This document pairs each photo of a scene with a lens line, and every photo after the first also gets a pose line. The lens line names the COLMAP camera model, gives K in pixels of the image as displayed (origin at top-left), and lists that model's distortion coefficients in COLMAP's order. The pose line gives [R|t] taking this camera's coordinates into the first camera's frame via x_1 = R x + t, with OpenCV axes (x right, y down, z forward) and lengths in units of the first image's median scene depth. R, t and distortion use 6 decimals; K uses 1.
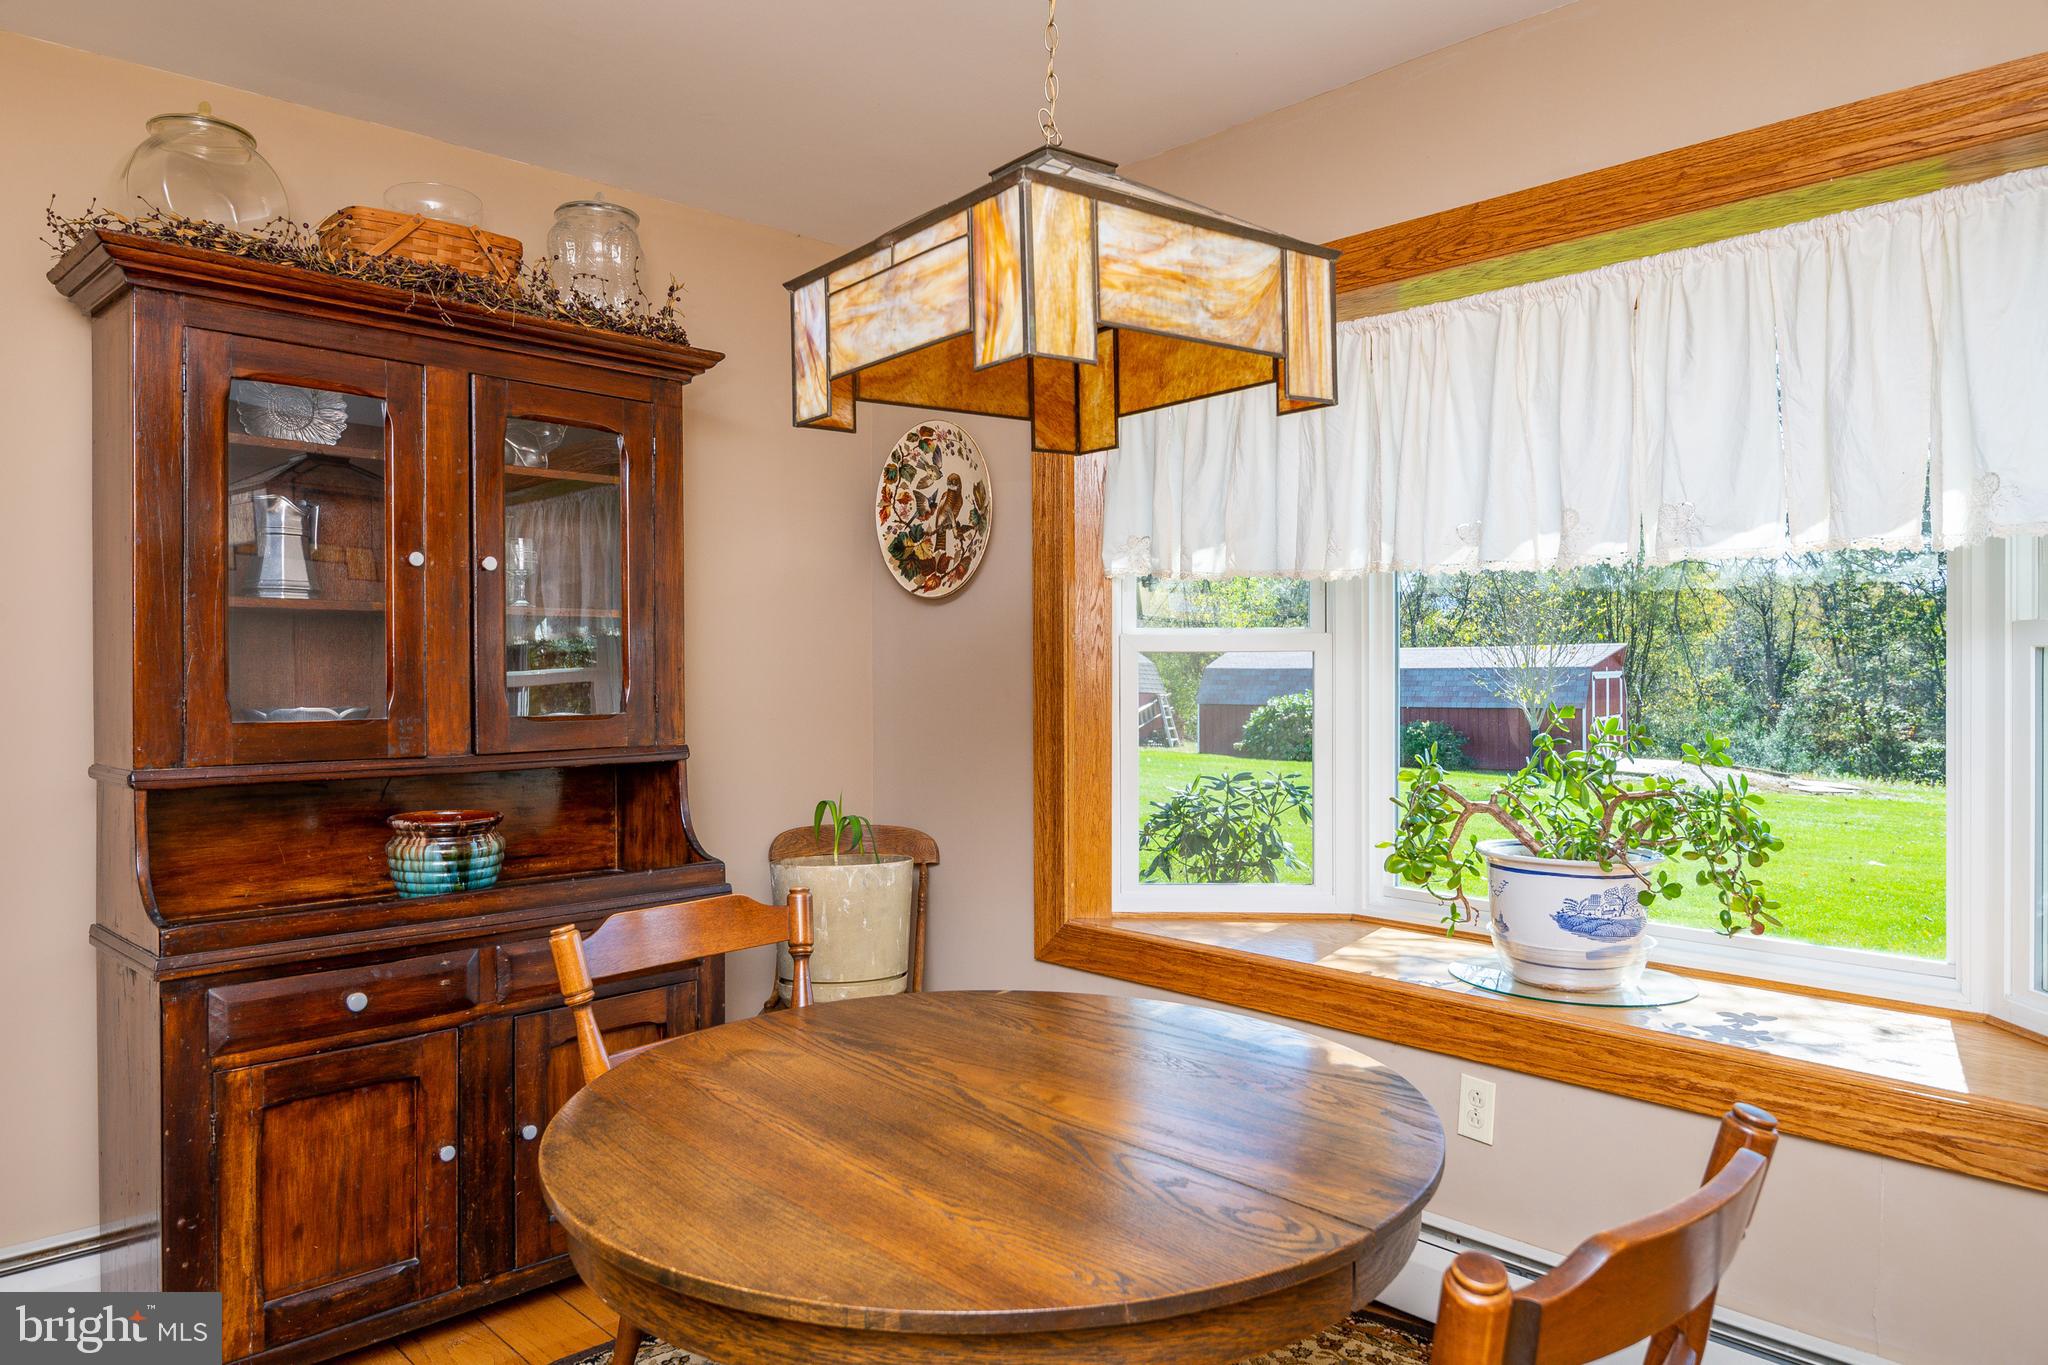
lens RADIAL K [[1338.7, 0, 1015.8], [0, 1338.7, 666.8], [0, 0, 1]] dist [0.021631, -0.032649]
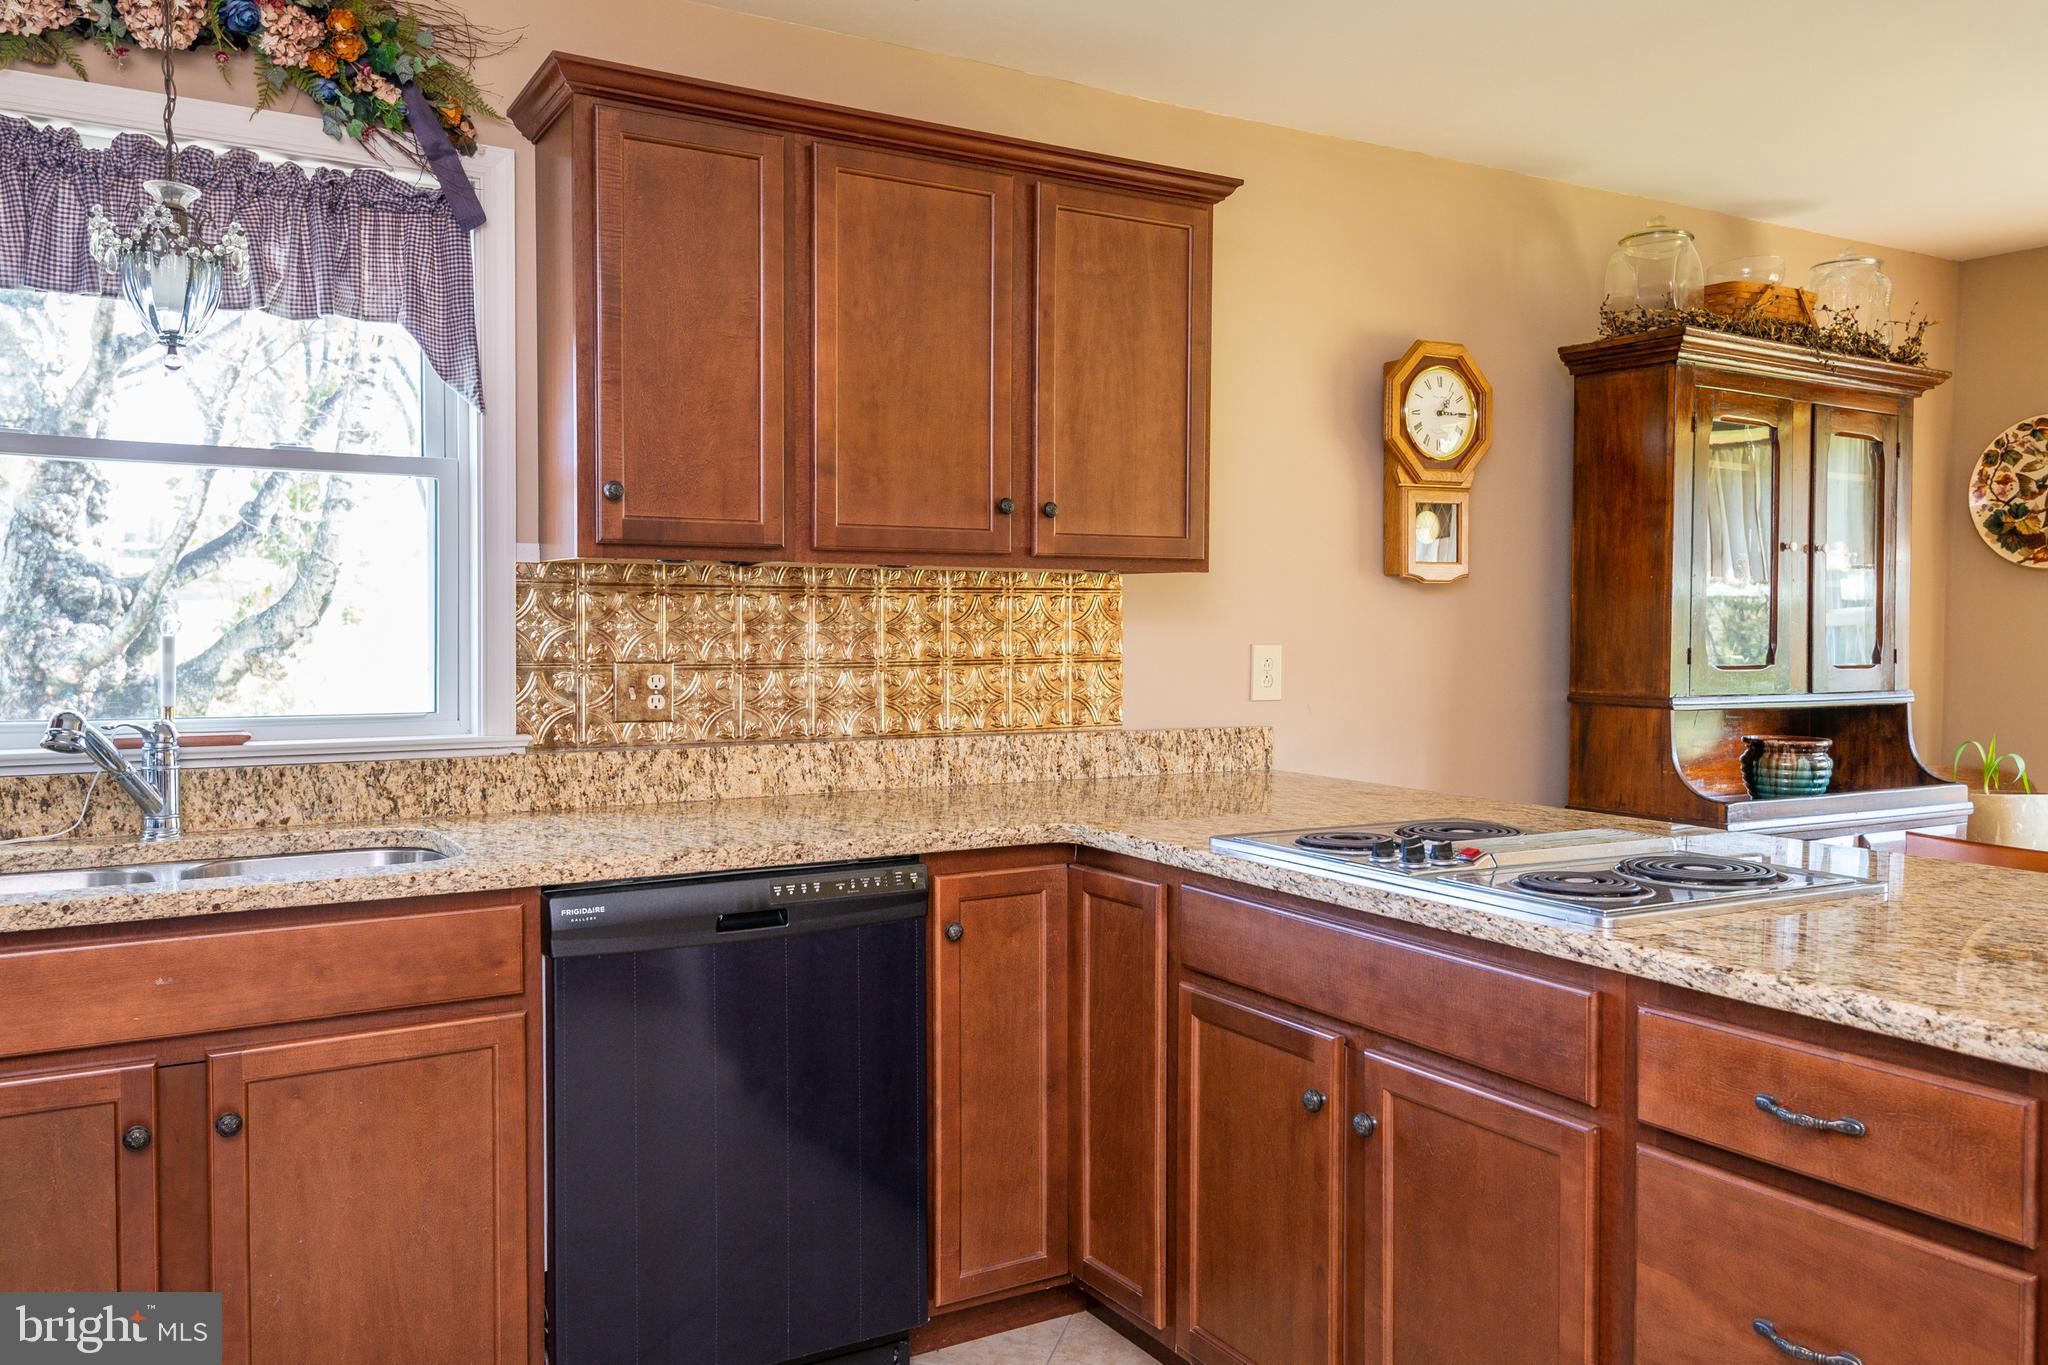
lens RADIAL K [[1581.3, 0, 1003.5], [0, 1581.3, 668.2], [0, 0, 1]] dist [0.039745, -0.032655]
pose [[0.971883, 0.018155, -0.234763, -0.764693], [-0.010909, 0.999424, 0.032129, -0.000987], [0.235211, -0.028665, 0.971522, -0.675982]]
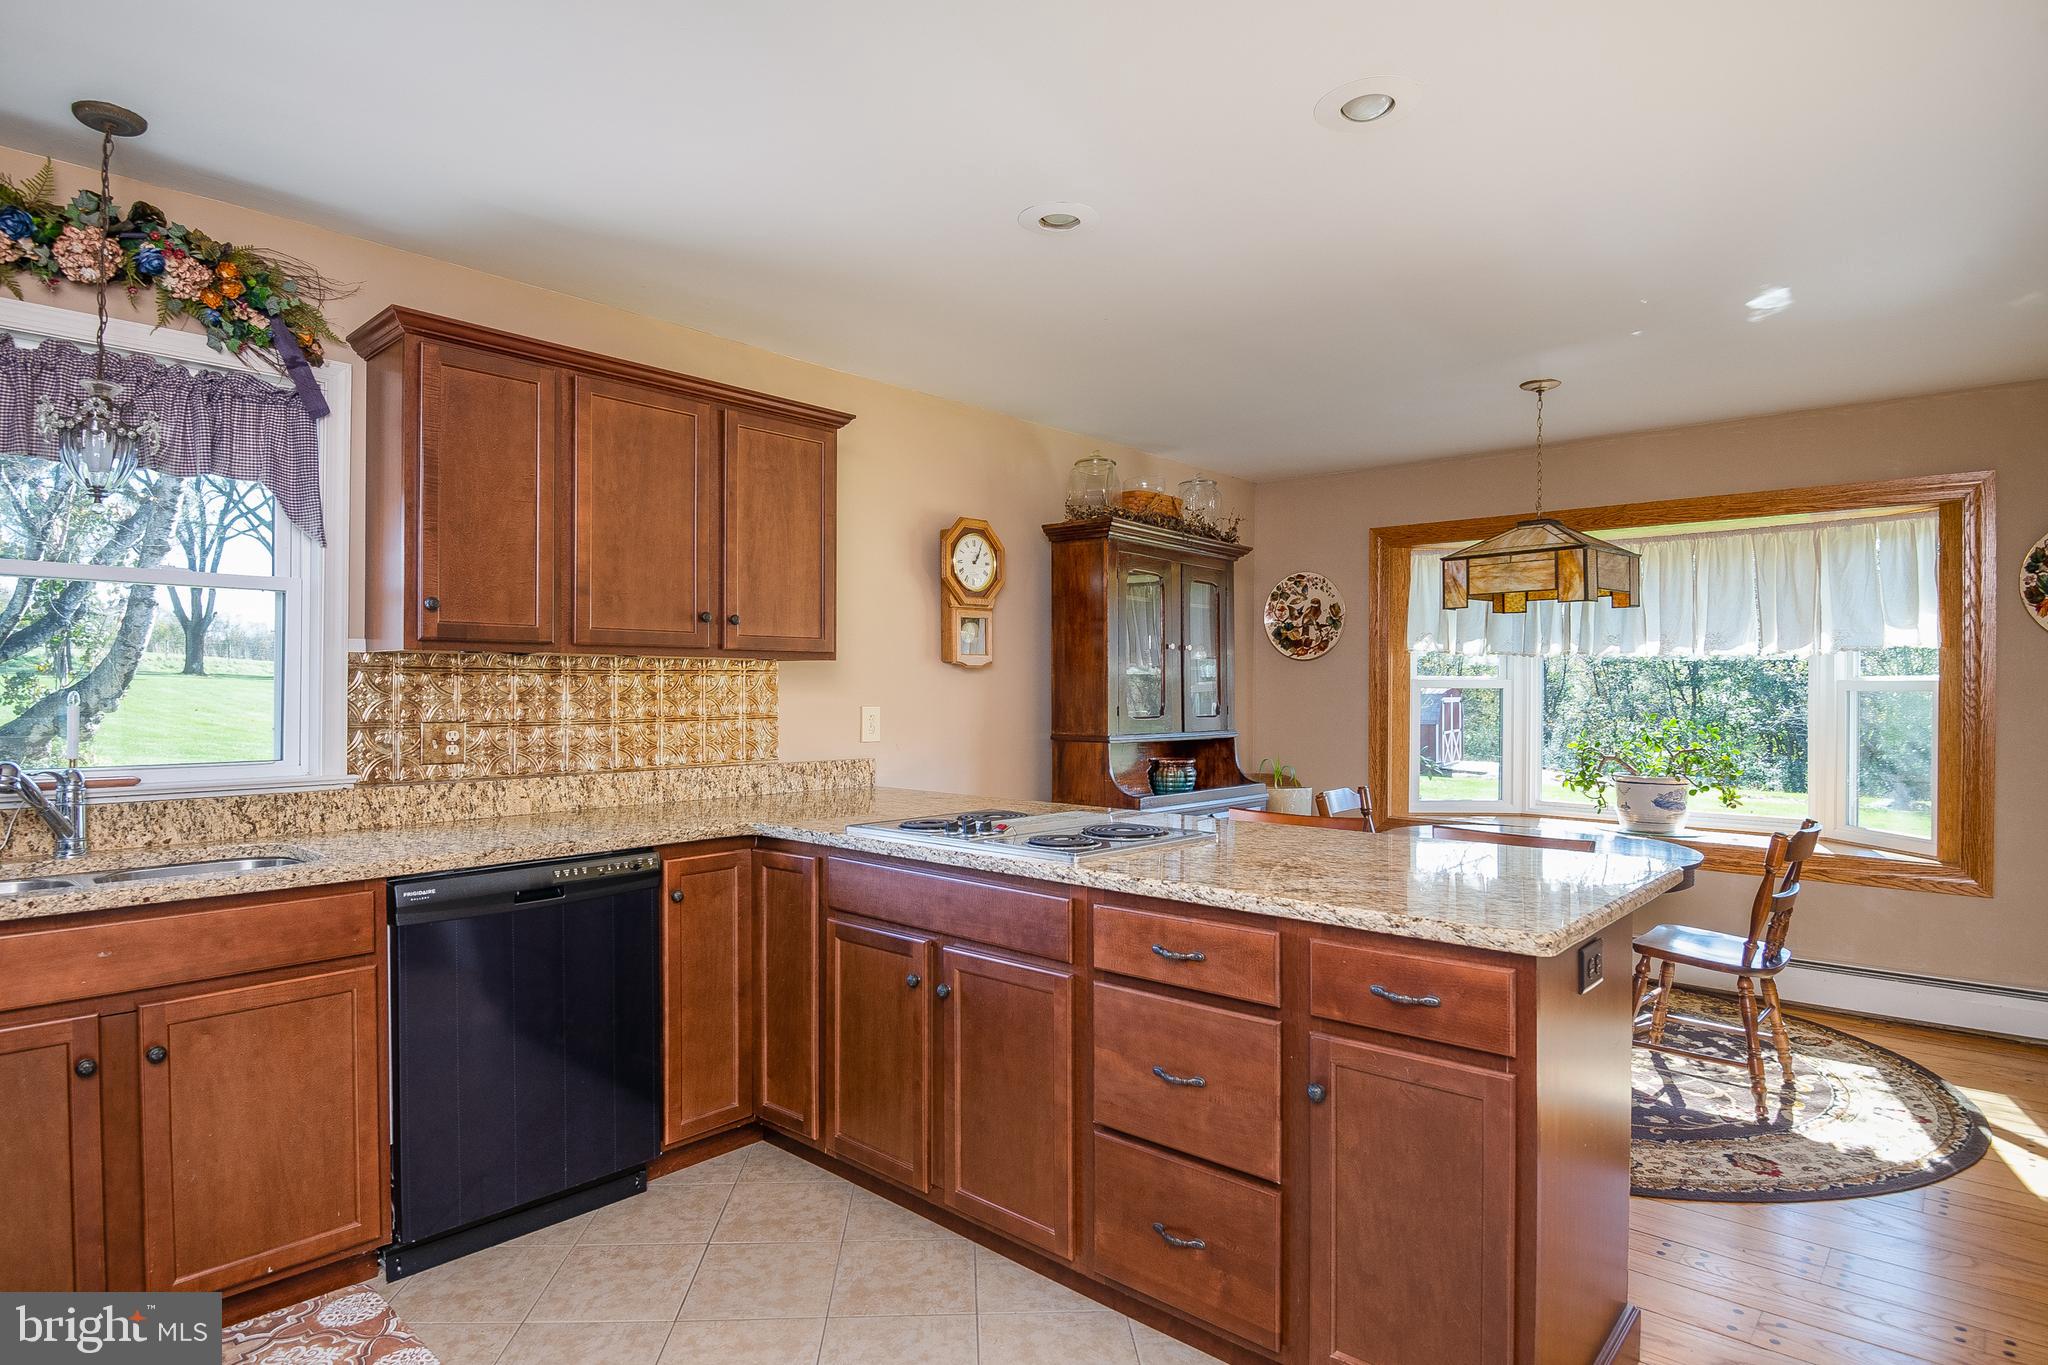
lens RADIAL K [[1105.0, 0, 1001.9], [0, 1105.0, 682.6], [0, 0, 1]] dist [0.001492, -0.020701]
pose [[0.997972, 0.007572, 0.063201, -0.782028], [-0.007123, 0.999948, -0.007320, -0.002149], [-0.063253, 0.006854, 0.997974, -0.790644]]
